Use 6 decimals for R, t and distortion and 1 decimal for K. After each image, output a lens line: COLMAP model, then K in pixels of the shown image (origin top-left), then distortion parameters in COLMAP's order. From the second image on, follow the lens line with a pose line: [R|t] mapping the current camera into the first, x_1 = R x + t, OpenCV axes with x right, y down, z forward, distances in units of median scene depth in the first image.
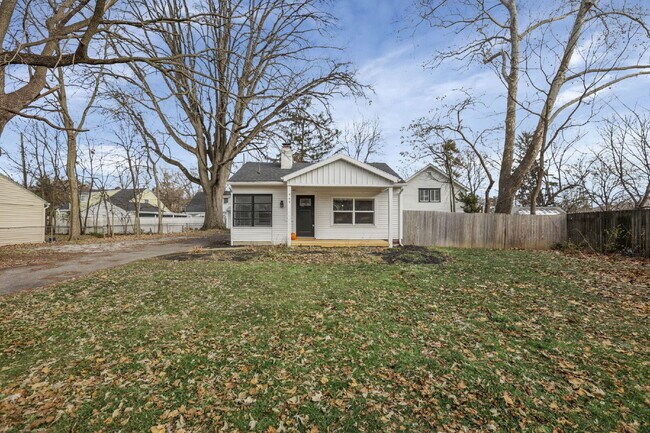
lens RADIAL K [[302.9, 0, 318.9], [0, 302.9, 229.6], [0, 0, 1]] dist [-0.033879, 0.000191]
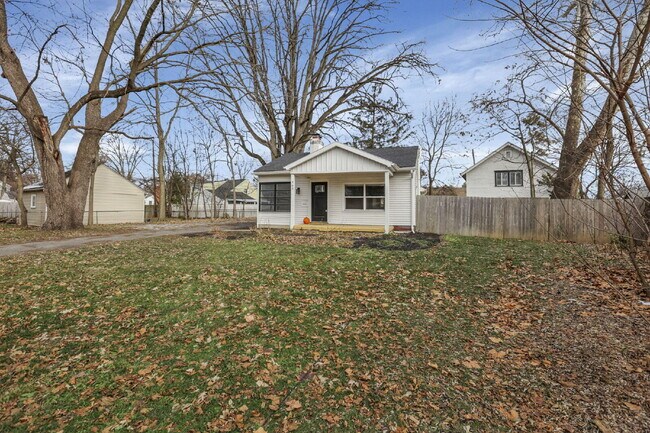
lens RADIAL K [[305.0, 0, 326.2], [0, 305.0, 217.2], [0, 0, 1]] dist [-0.046816, 0.022821]
pose [[0.939335, 0.013473, -0.342735, 0.208420], [-0.013499, 0.999906, 0.002310, 0.003704], [0.342734, 0.002457, 0.939429, 0.004224]]
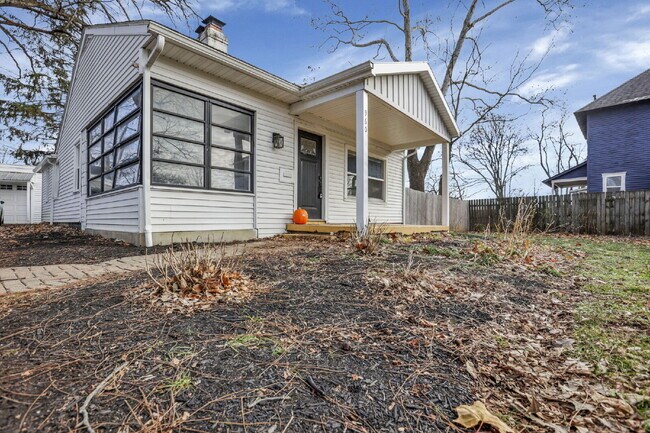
lens RADIAL K [[305.0, 0, 326.2], [0, 305.0, 217.2], [0, 0, 1]] dist [-0.046816, 0.022821]
pose [[0.676411, 0.007784, 0.736483, -0.231875], [0.013148, 0.999657, -0.022642, 0.019998], [-0.736407, 0.024998, 0.676077, 0.398374]]
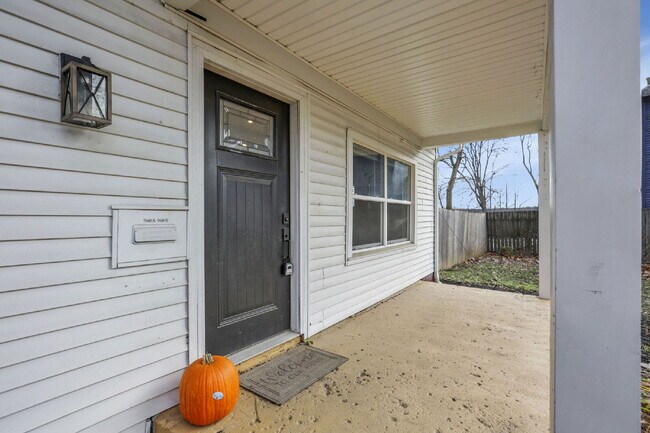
lens RADIAL K [[305.0, 0, 326.2], [0, 305.0, 217.2], [0, 0, 1]] dist [-0.046816, 0.022821]
pose [[0.609018, -0.005159, 0.793139, -0.089737], [0.023433, 0.999659, -0.011490, -0.025376], [-0.792810, 0.025583, 0.608932, 0.529656]]
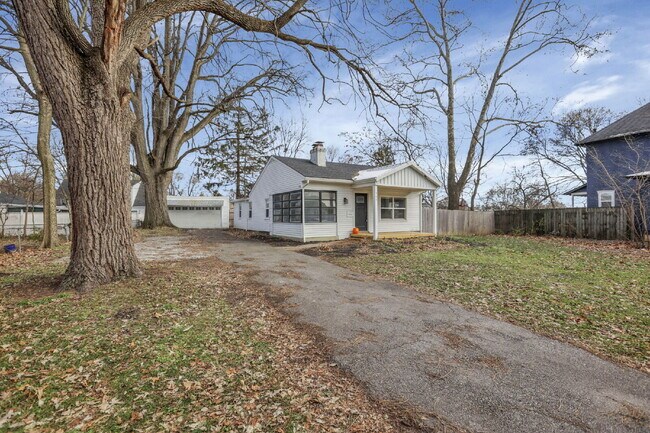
lens RADIAL K [[305.0, 0, 326.2], [0, 305.0, 217.2], [0, 0, 1]] dist [-0.046816, 0.022821]
pose [[0.866025, -0.006585, 0.499957, -0.432007], [0.017308, 0.999709, -0.016815, -0.005765], [-0.499701, 0.023215, 0.865887, 0.060677]]
